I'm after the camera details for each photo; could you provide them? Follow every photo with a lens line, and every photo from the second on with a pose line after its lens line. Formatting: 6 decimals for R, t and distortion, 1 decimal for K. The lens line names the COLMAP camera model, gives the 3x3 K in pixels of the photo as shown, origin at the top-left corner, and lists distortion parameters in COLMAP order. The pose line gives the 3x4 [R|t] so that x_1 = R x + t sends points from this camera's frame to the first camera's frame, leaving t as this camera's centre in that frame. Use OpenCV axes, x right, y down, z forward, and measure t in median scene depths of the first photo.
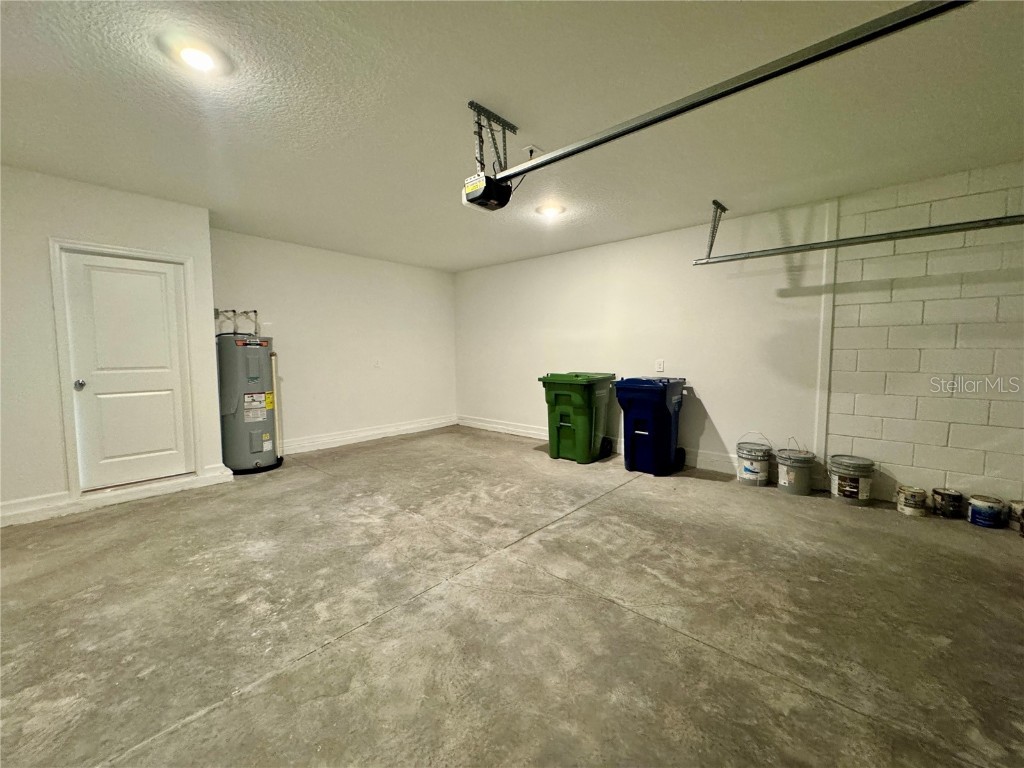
lens RADIAL K [[410.0, 0, 509.1], [0, 410.0, 378.2], [0, 0, 1]] dist [-0.003603, 0.000588]
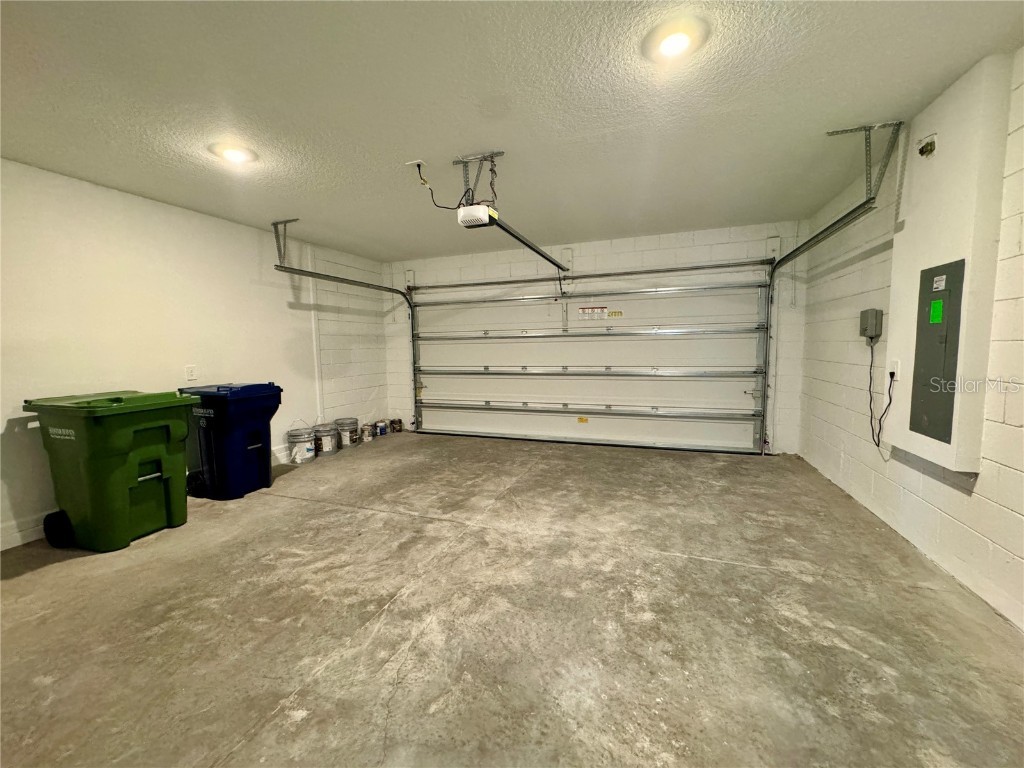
lens RADIAL K [[410.0, 0, 510.5], [0, 410.0, 386.8], [0, 0, 1]] dist [-0.003603, 0.000588]
pose [[-0.372078, -0.085792, 0.924228, -1.055373], [0.081130, 0.988903, 0.124458, -0.090486], [-0.924649, 0.121291, -0.360989, 1.220743]]
